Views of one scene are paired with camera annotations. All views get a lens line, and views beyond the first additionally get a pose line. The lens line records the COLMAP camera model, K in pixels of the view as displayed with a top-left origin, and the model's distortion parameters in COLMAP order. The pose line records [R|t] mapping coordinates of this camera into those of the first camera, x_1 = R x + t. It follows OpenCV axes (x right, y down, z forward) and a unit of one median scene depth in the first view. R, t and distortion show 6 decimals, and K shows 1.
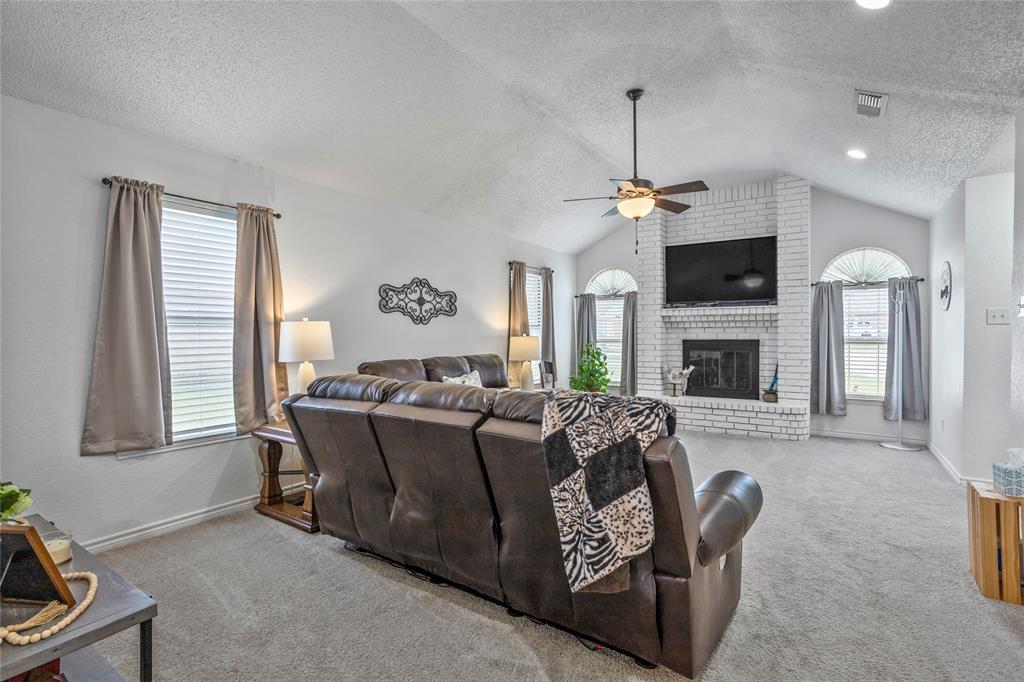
lens RADIAL K [[490.4, 0, 530.1], [0, 490.4, 339.7], [0, 0, 1]] dist [-0.044472, 0.022793]
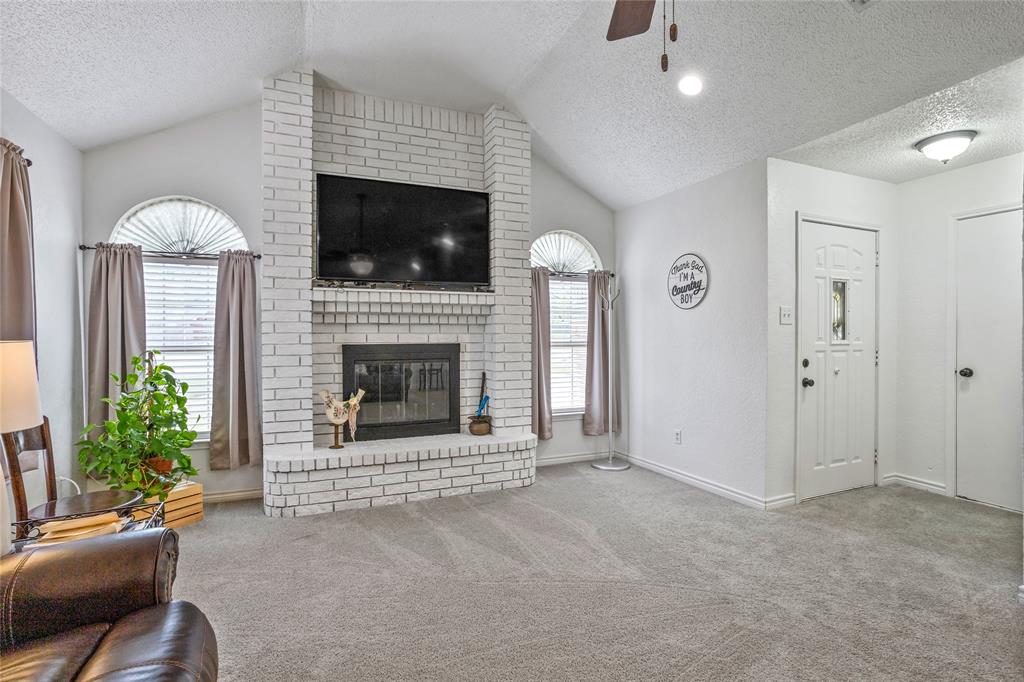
lens RADIAL K [[490.4, 0, 508.3], [0, 490.4, 340.1], [0, 0, 1]] dist [-0.044472, 0.022793]
pose [[0.570641, -0.007457, 0.821166, -0.048551], [0.009449, 0.999952, 0.002515, -0.005380], [-0.821146, 0.006324, 0.570684, 0.550940]]
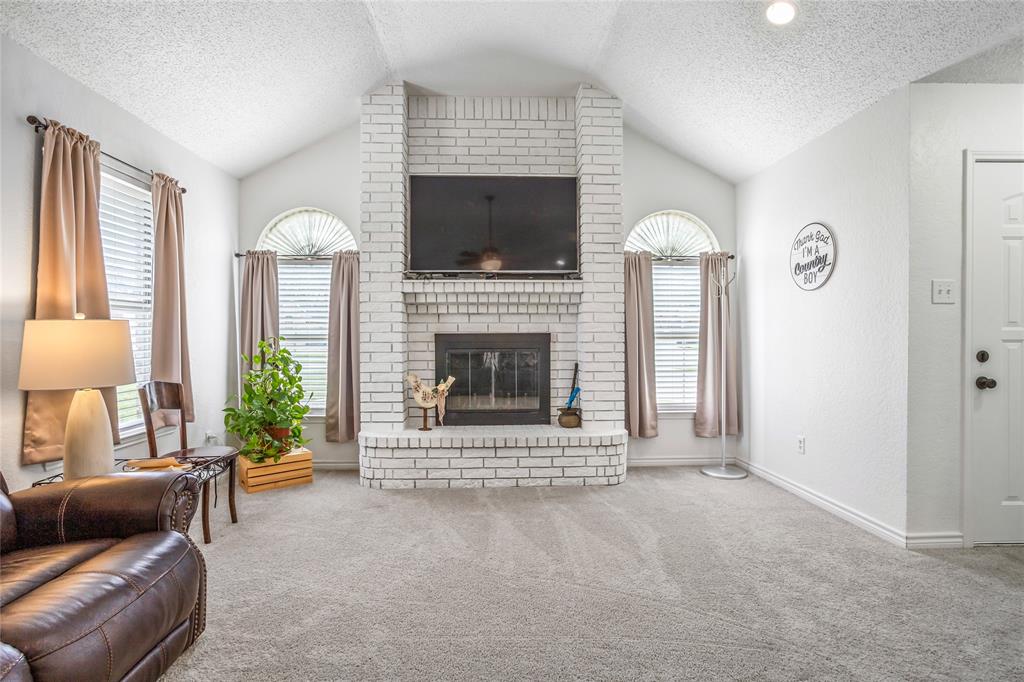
lens RADIAL K [[490.4, 0, 506.7], [0, 490.4, 336.2], [0, 0, 1]] dist [-0.044472, 0.022793]
pose [[0.825672, -0.001945, 0.564146, 0.045365], [0.007302, 0.999947, -0.007240, 0.008886], [-0.564103, 0.010098, 0.825643, 0.477758]]
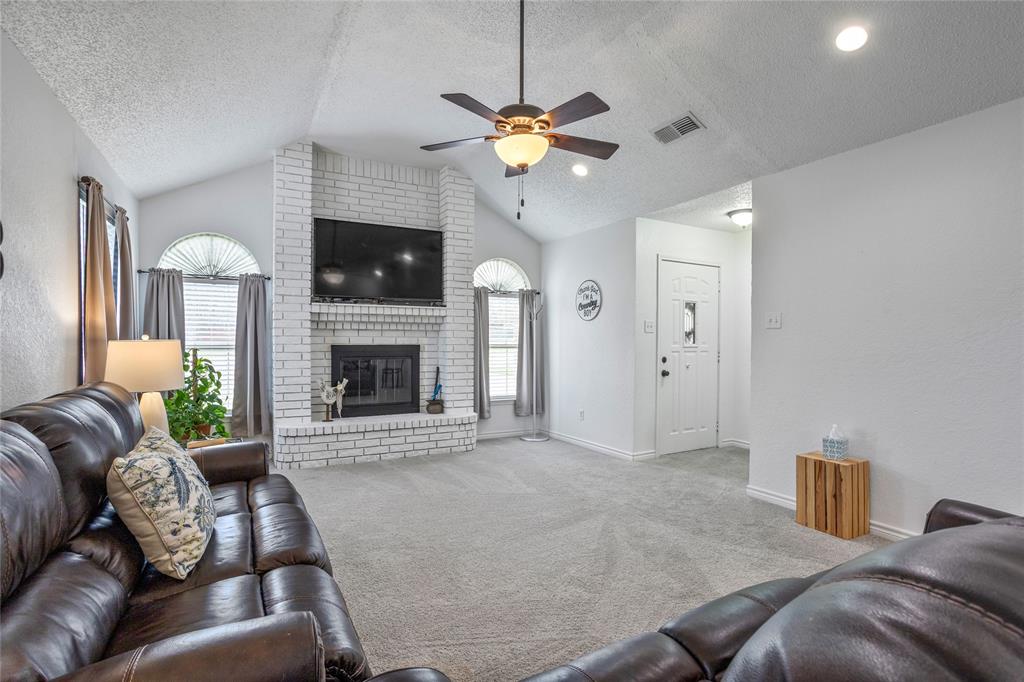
lens RADIAL K [[490.4, 0, 506.7], [0, 490.4, 345.4], [0, 0, 1]] dist [-0.044472, 0.022793]
pose [[0.498909, -0.006692, 0.866628, -0.224588], [0.002643, 0.999977, 0.006200, -0.003642], [-0.866650, -0.000802, 0.498916, 0.410161]]
